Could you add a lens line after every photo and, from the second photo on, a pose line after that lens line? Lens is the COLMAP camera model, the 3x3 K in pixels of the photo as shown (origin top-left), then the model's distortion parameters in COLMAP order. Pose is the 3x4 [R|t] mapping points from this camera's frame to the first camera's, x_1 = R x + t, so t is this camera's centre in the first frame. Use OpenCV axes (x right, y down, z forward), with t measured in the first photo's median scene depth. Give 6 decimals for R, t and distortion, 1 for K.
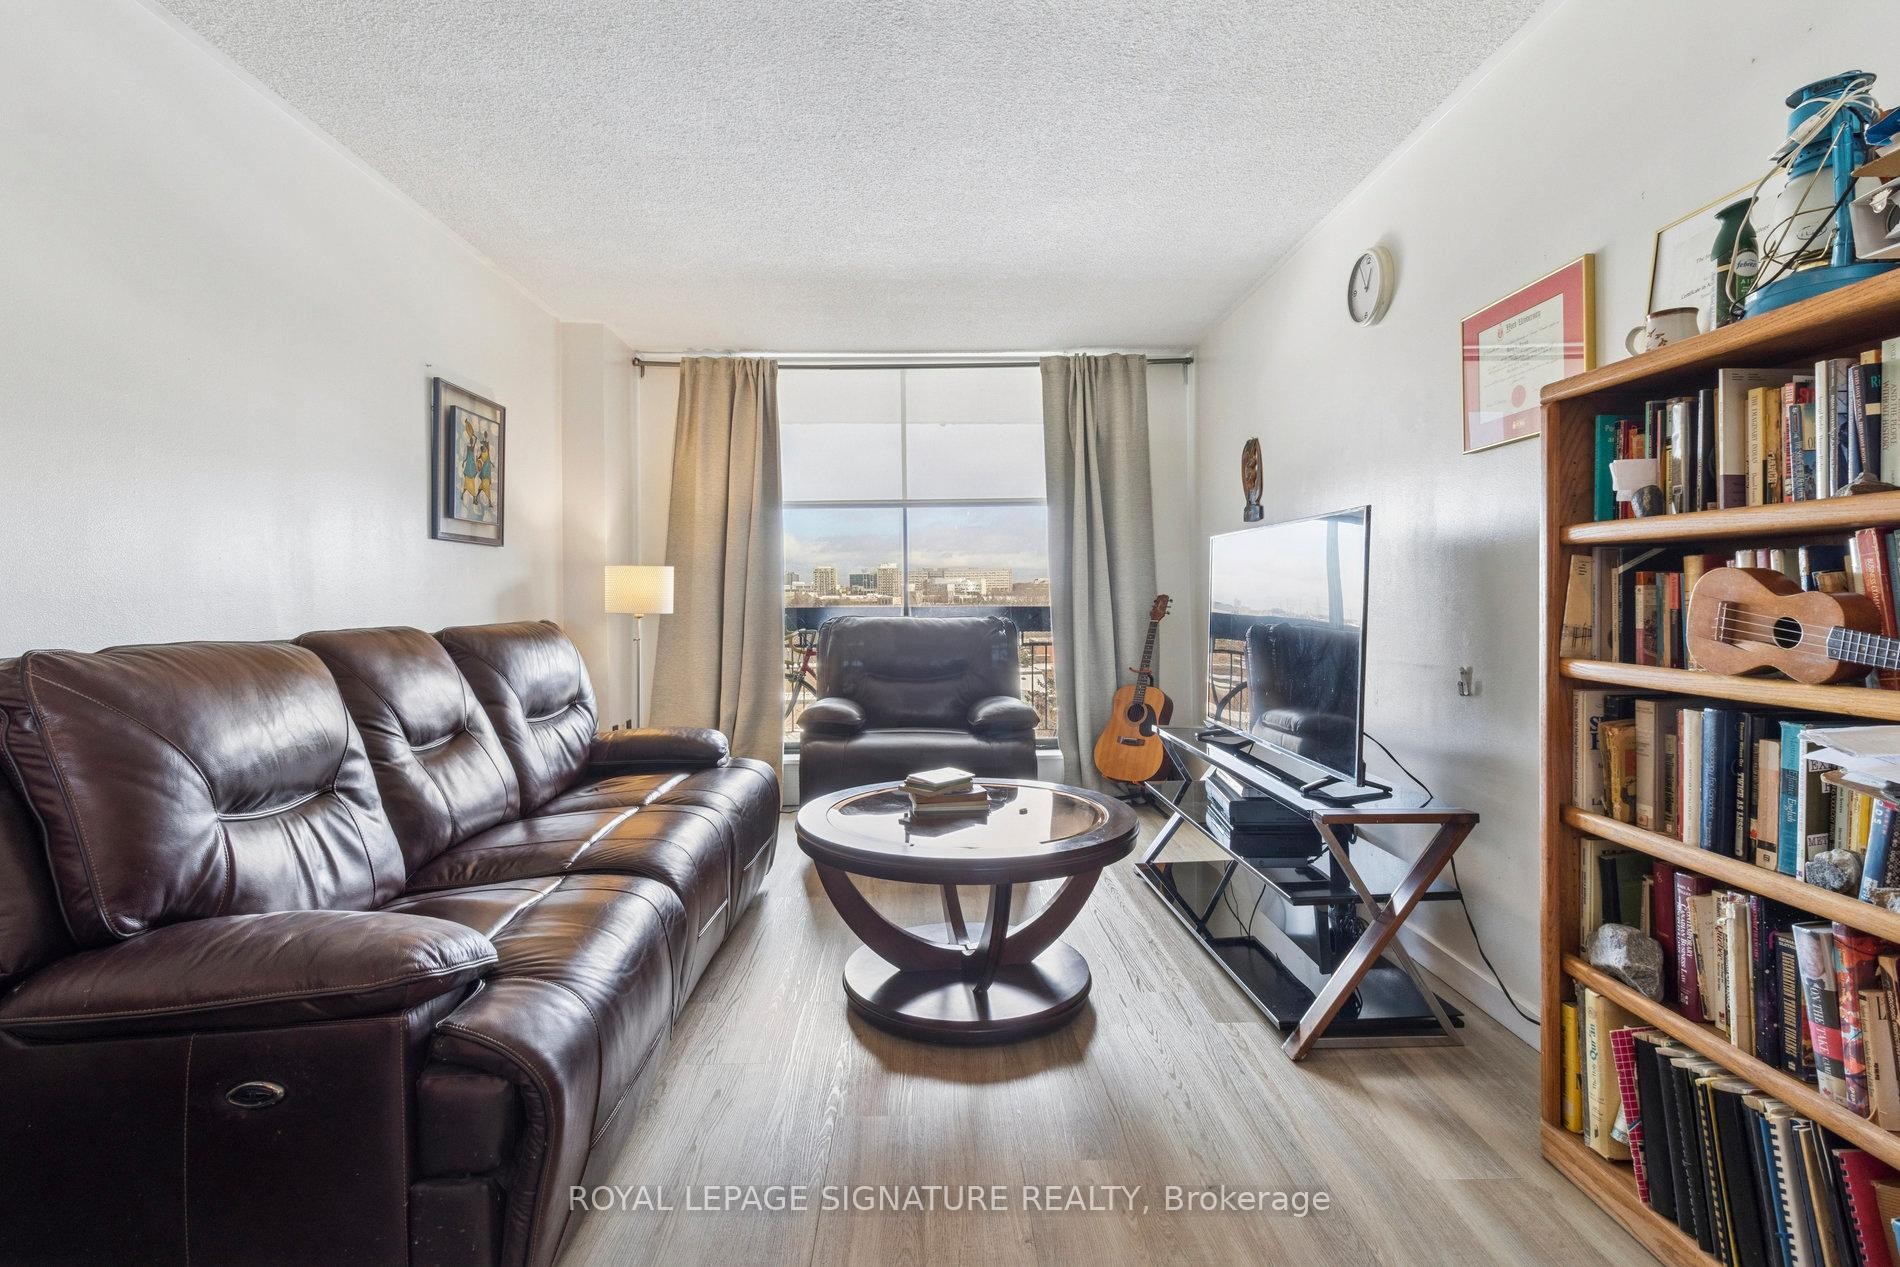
lens RADIAL K [[893.4, 0, 938.5], [0, 893.4, 606.8], [0, 0, 1]] dist [0.003501, -0.001091]
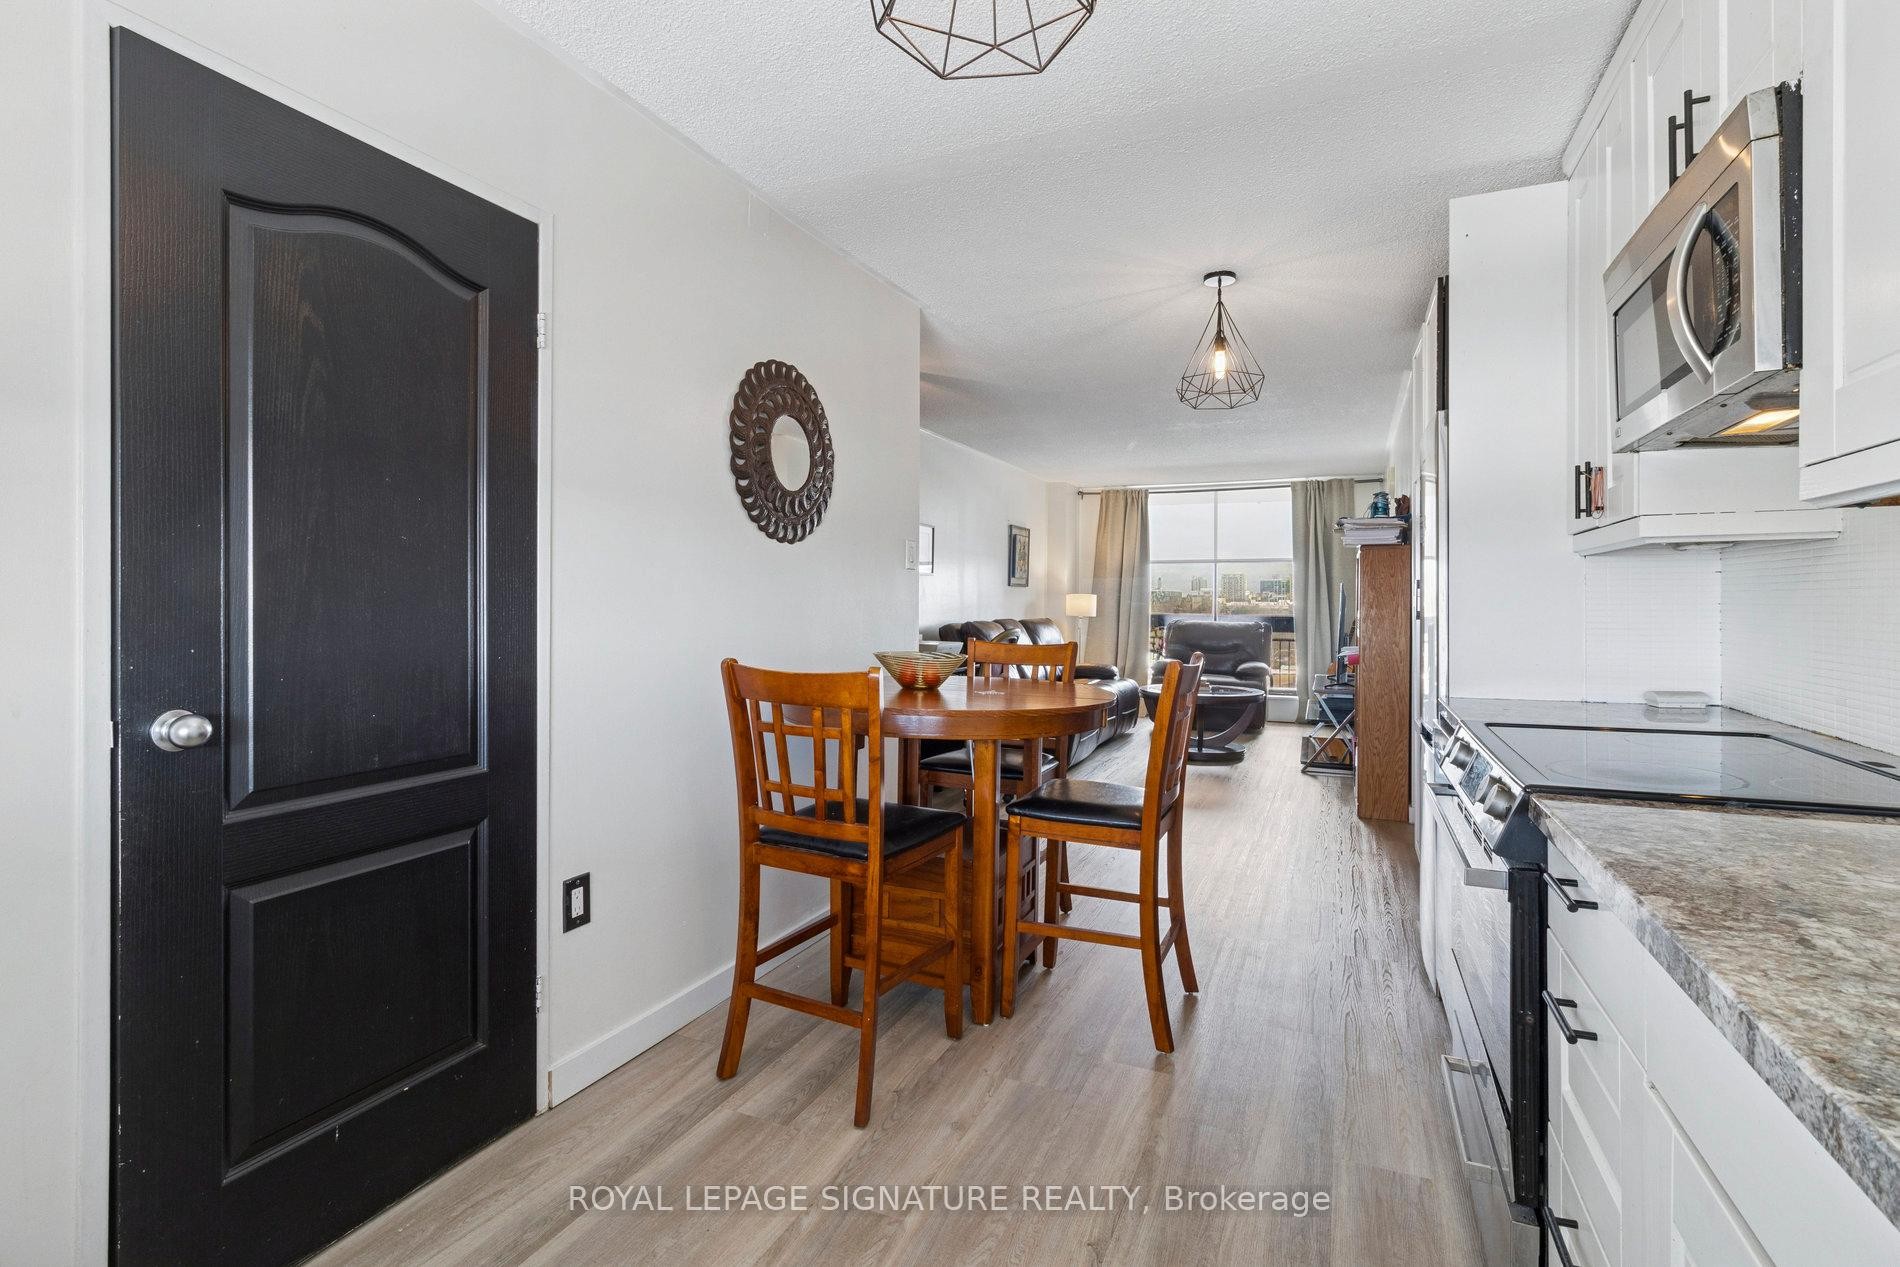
lens RADIAL K [[893.4, 0, 959.1], [0, 893.4, 610.8], [0, 0, 1]] dist [0.003501, -0.001091]
pose [[0.910355, 0.017653, -0.413451, 0.376960], [-0.018364, 0.999829, 0.002254, -0.006653], [0.413420, 0.005541, 0.910524, -1.408912]]
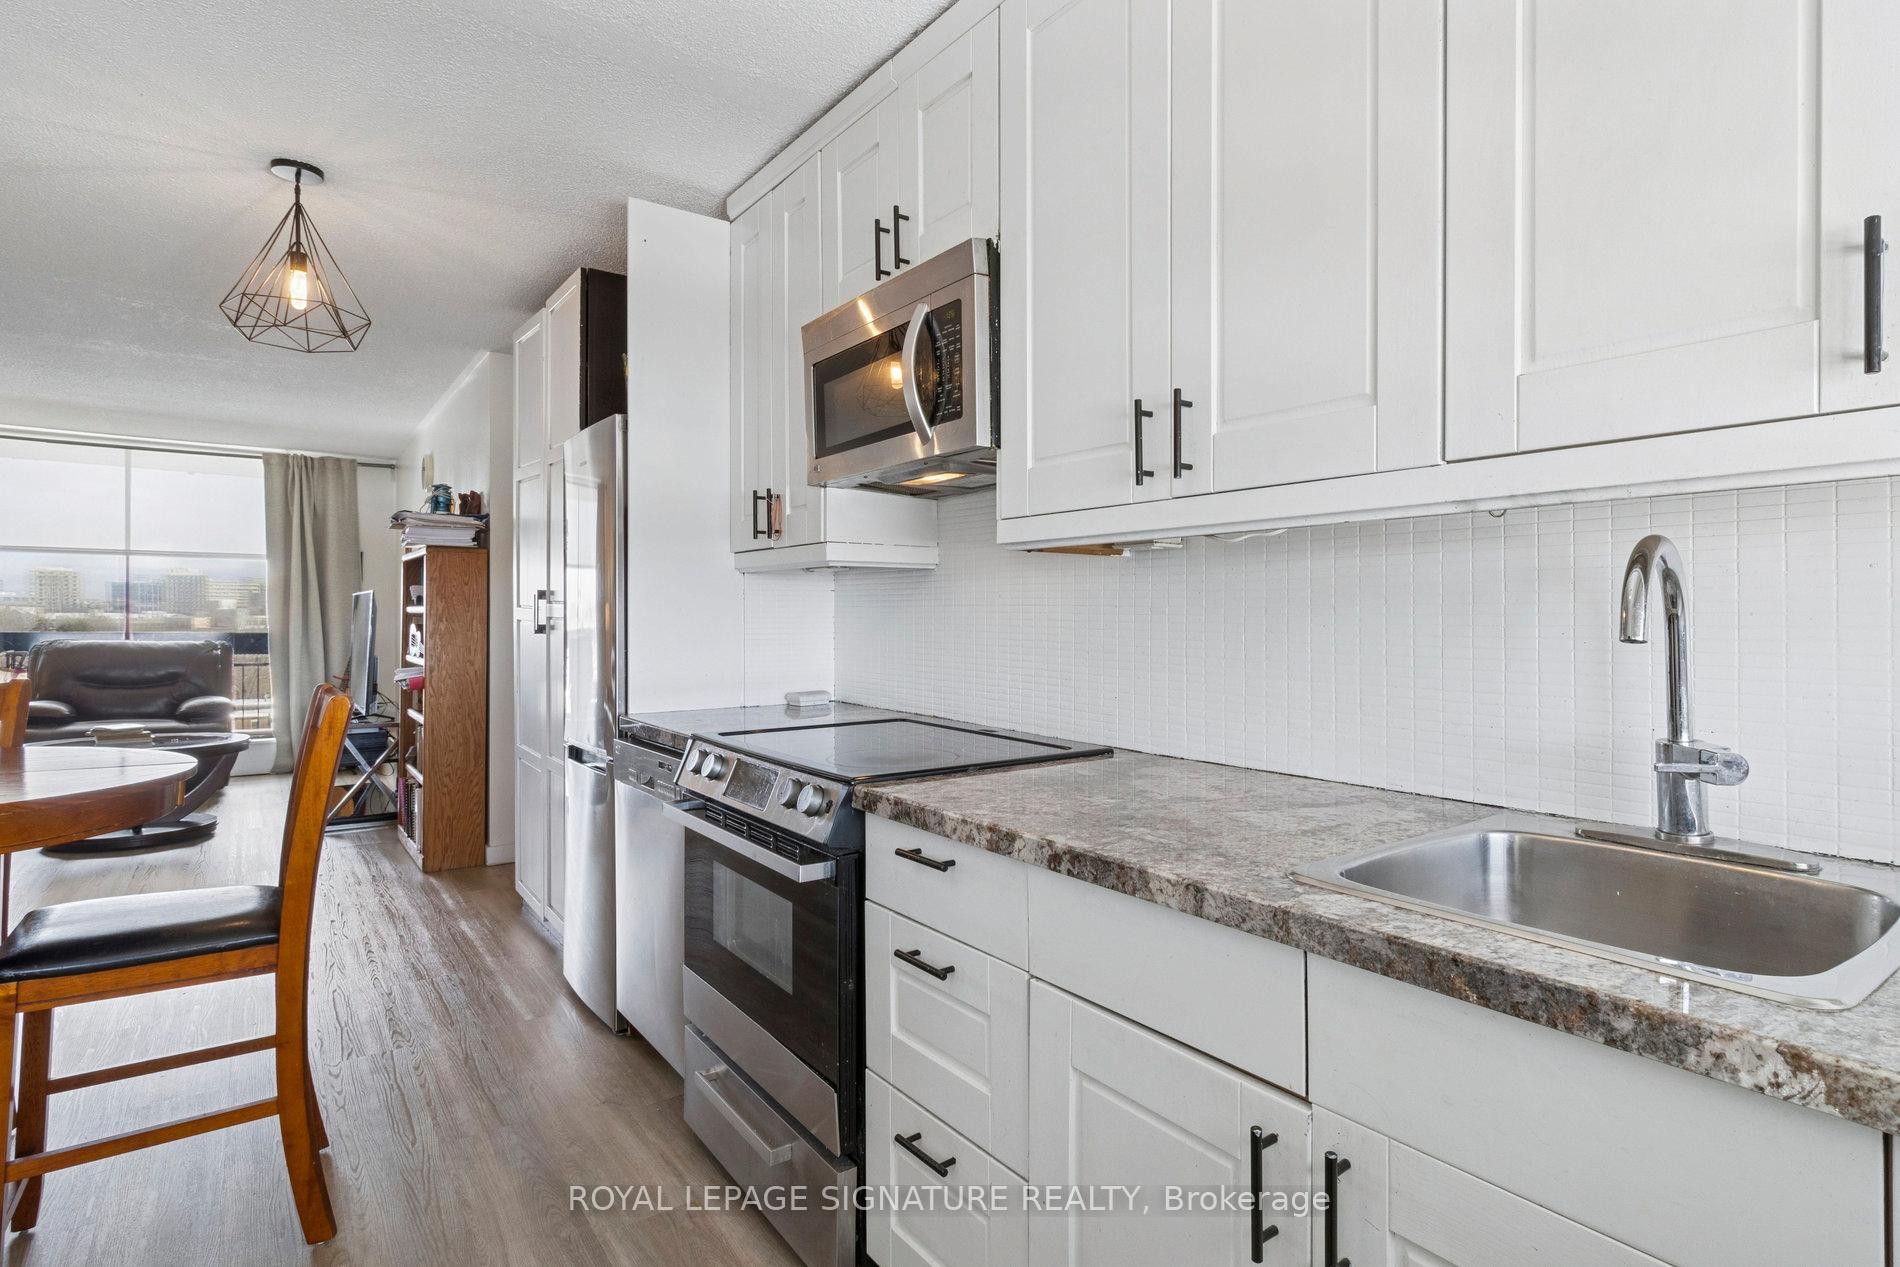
lens RADIAL K [[997.4, 0, 1048.2], [0, 997.4, 617.9], [0, 0, 1]] dist [0.001009, 0.001888]
pose [[0.794125, 0.014785, 0.607575, 0.210183], [-0.005285, 0.999834, -0.017424, -0.005162], [-0.607732, 0.010626, 0.794071, -1.399838]]
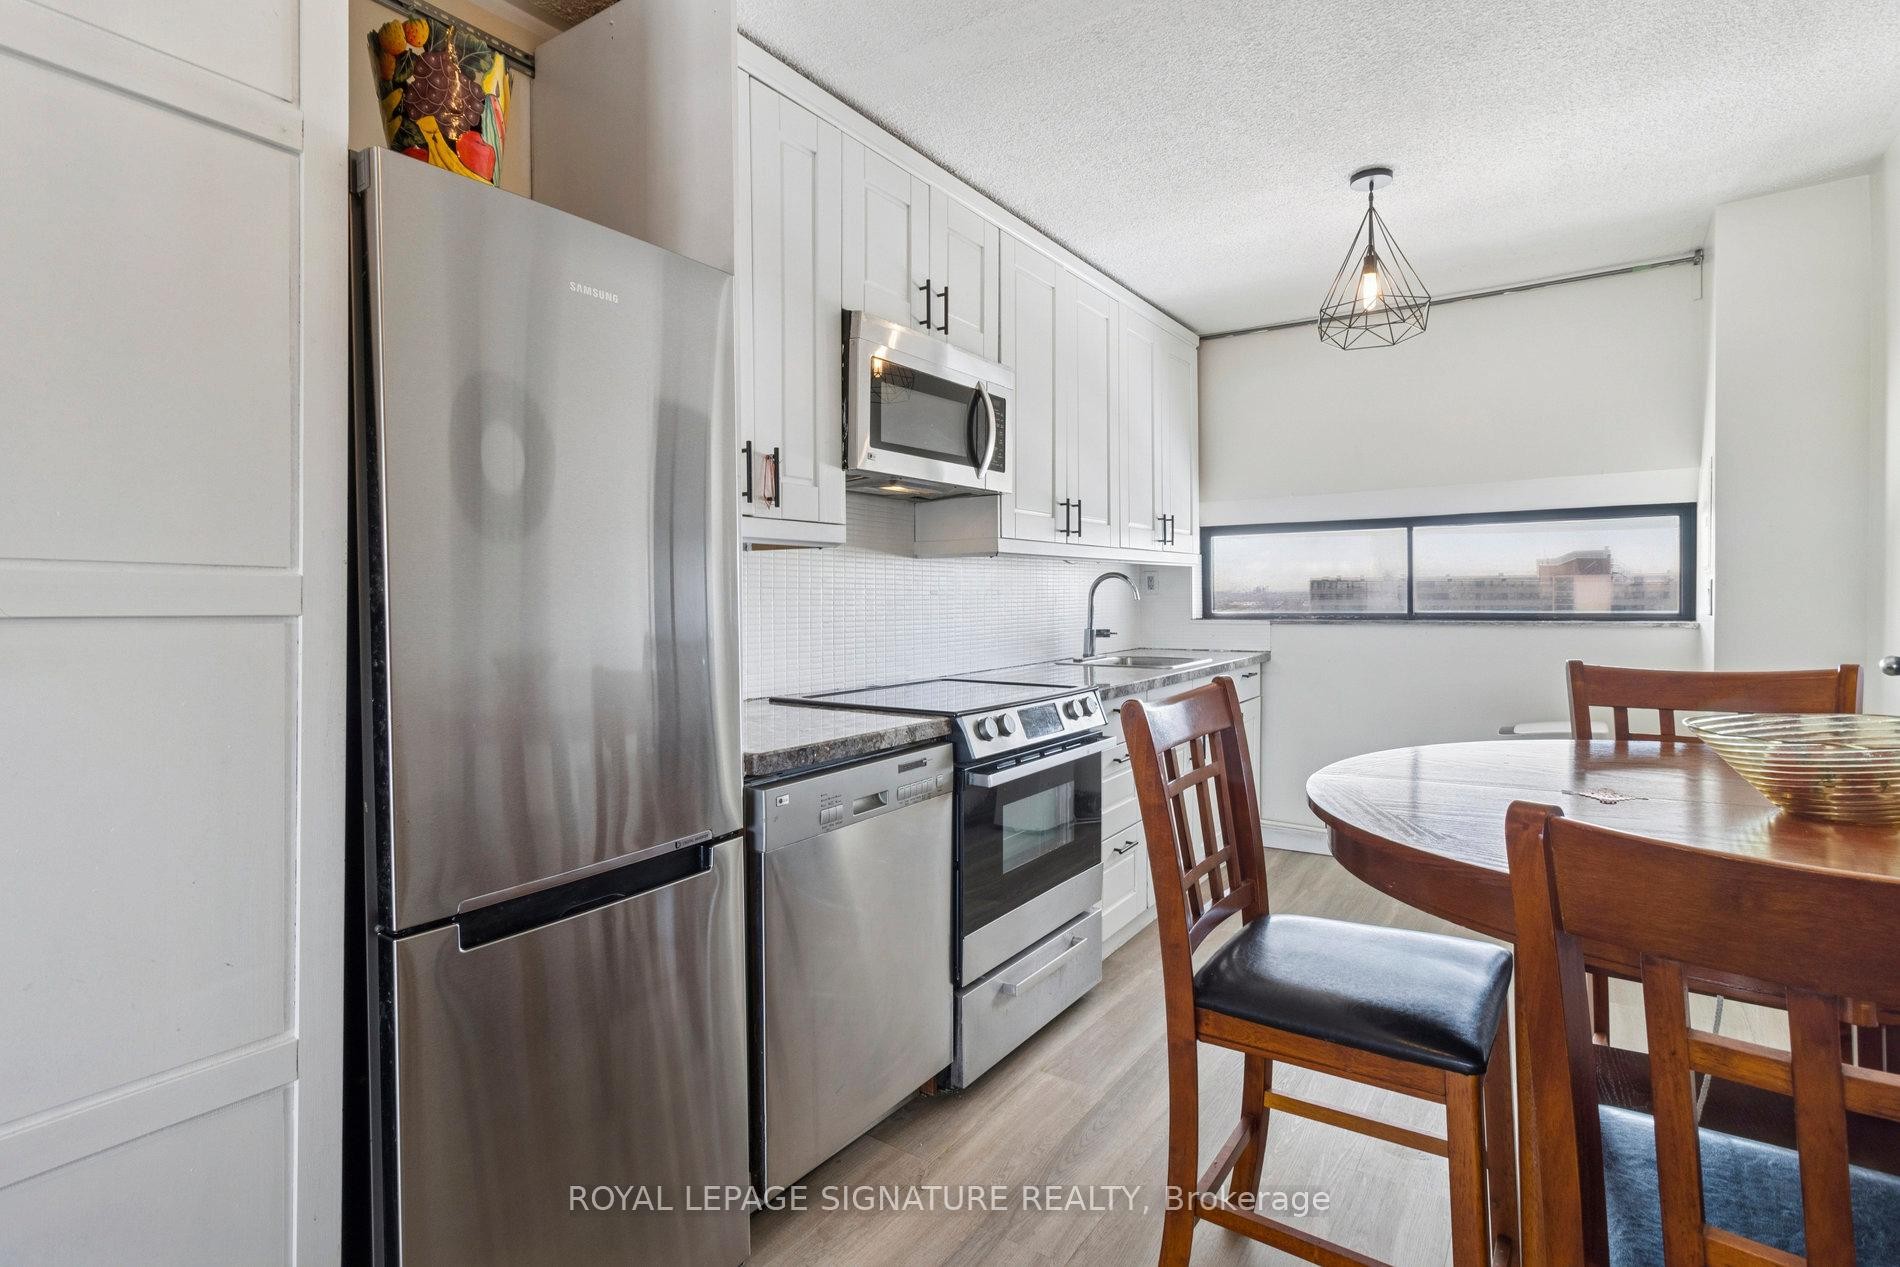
lens RADIAL K [[918.5, 0, 983.8], [0, 918.5, 604.8], [0, 0, 1]] dist [0.008618, 0.001113]
pose [[-0.823417, 0.011788, 0.567315, 0.045552], [0.025443, 0.999546, 0.016160, -0.022559], [-0.566867, 0.027740, -0.823342, -0.159115]]
